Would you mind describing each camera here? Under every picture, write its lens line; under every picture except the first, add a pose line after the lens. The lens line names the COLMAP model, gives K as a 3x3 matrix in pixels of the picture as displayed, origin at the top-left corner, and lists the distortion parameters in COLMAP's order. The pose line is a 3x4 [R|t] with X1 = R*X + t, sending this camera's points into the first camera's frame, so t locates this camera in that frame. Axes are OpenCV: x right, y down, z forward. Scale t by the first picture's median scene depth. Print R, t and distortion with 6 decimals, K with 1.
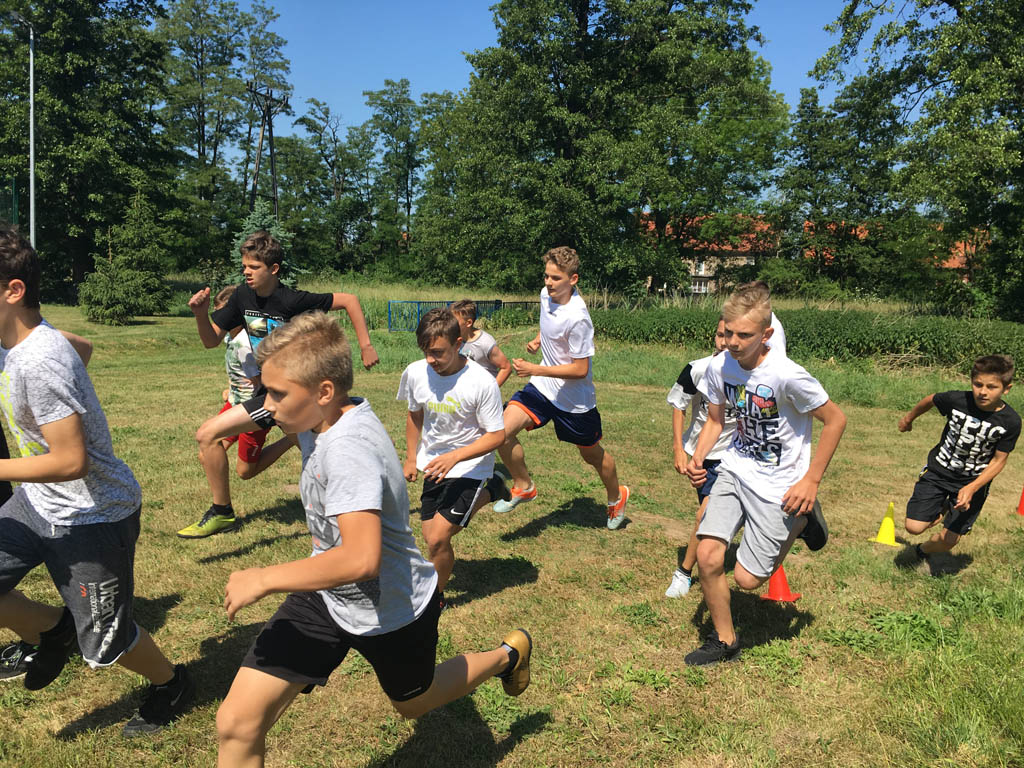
lens RADIAL K [[866.5, 0, 509.2], [0, 866.5, 376.1], [0, 0, 1]] dist [0.084620, -0.103732]
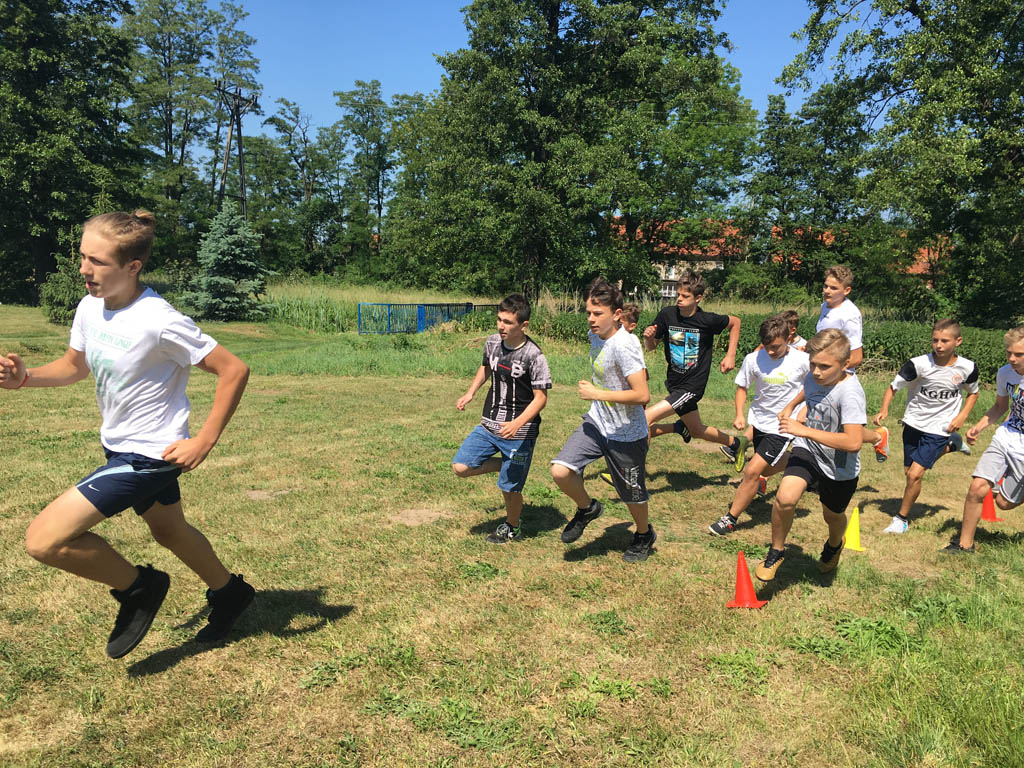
lens RADIAL K [[866.5, 0, 509.8], [0, 866.5, 376.2], [0, 0, 1]] dist [0.084620, -0.103732]
pose [[0.999426, 0.002359, 0.033806, 0.000792], [-0.002264, 0.999993, -0.002837, -0.000414], [-0.033813, 0.002759, 0.999424, 0.001836]]
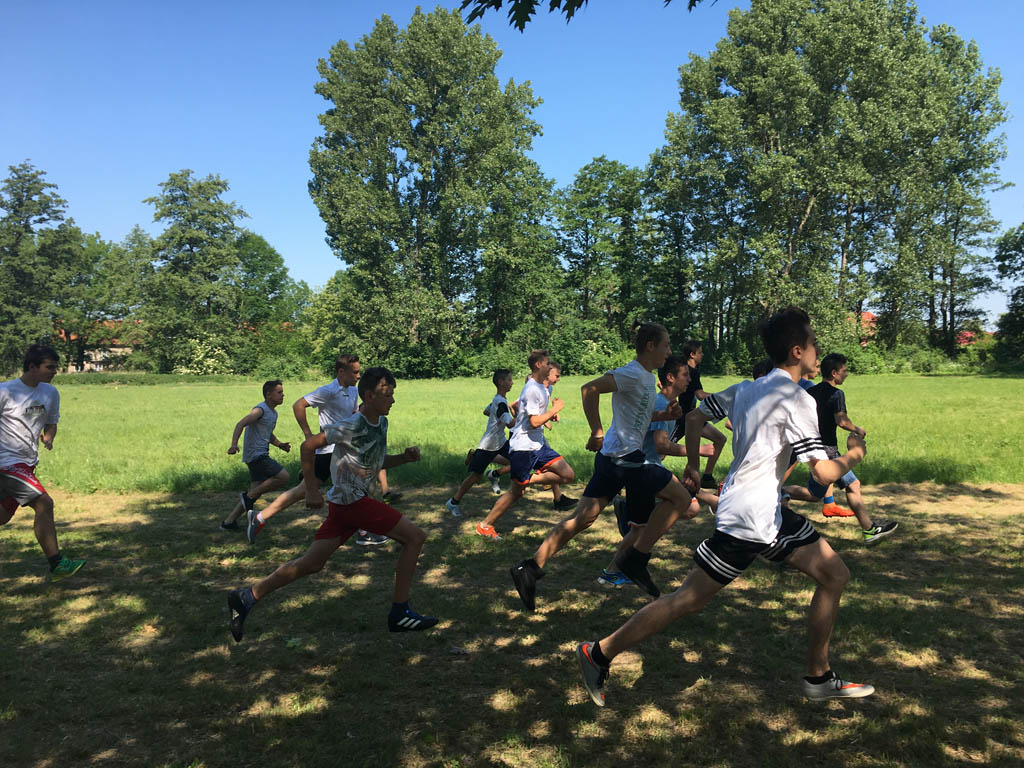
lens RADIAL K [[866.5, 0, 510.7], [0, 866.5, 360.5], [0, 0, 1]] dist [0.084620, -0.103732]
pose [[0.825931, -0.042849, 0.562140, -0.173471], [0.102231, 0.991960, -0.074593, 0.197353], [-0.554424, 0.119077, 0.823671, -1.836415]]
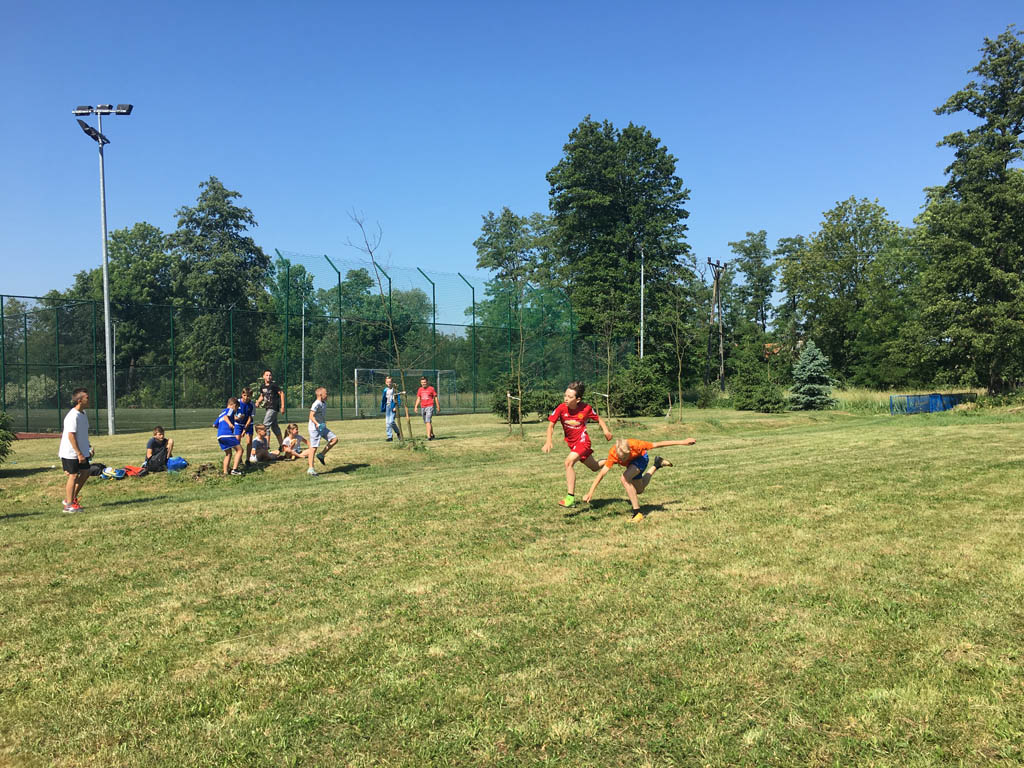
lens RADIAL K [[866.5, 0, 510.6], [0, 866.5, 374.5], [0, 0, 1]] dist [0.084620, -0.103732]
pose [[0.962601, -0.053632, -0.265561, -0.329858], [0.019192, 0.991247, -0.130621, 0.063942], [0.270241, 0.120640, 0.955205, -0.654054]]
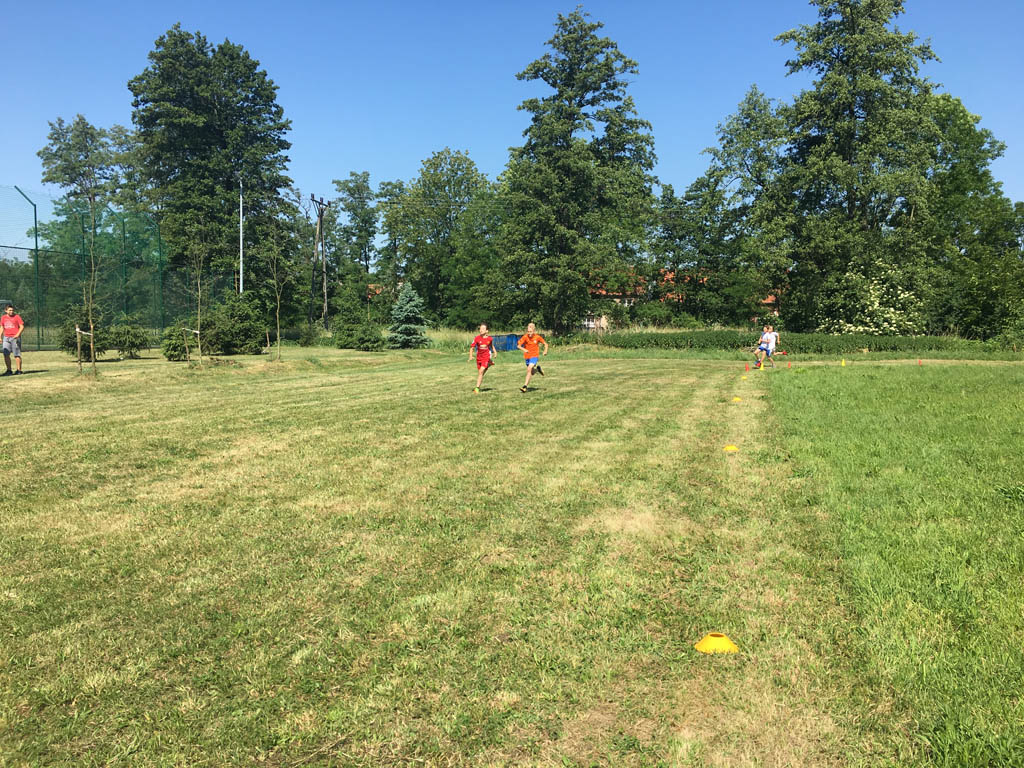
lens RADIAL K [[866.5, 0, 512.8], [0, 866.5, 376.4], [0, 0, 1]] dist [0.084620, -0.103732]
pose [[0.983770, -0.044281, 0.173886, -0.323229], [0.052376, 0.997734, -0.042243, 0.064991], [-0.171621, 0.050665, 0.983859, -0.654467]]
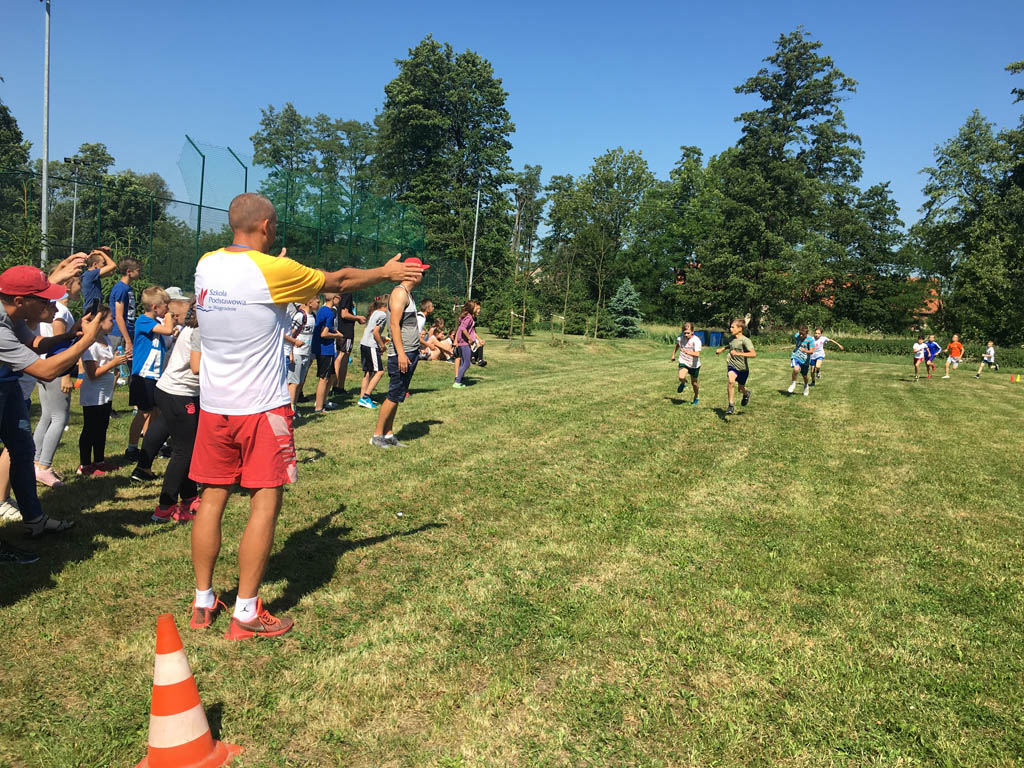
lens RADIAL K [[866.5, 0, 511.8], [0, 866.5, 380.2], [0, 0, 1]] dist [0.084620, -0.103732]
pose [[0.997122, 0.024103, 0.071877, -0.564677], [-0.022336, 0.999431, -0.025287, 0.071283], [-0.072445, 0.023609, 0.997093, -0.779240]]
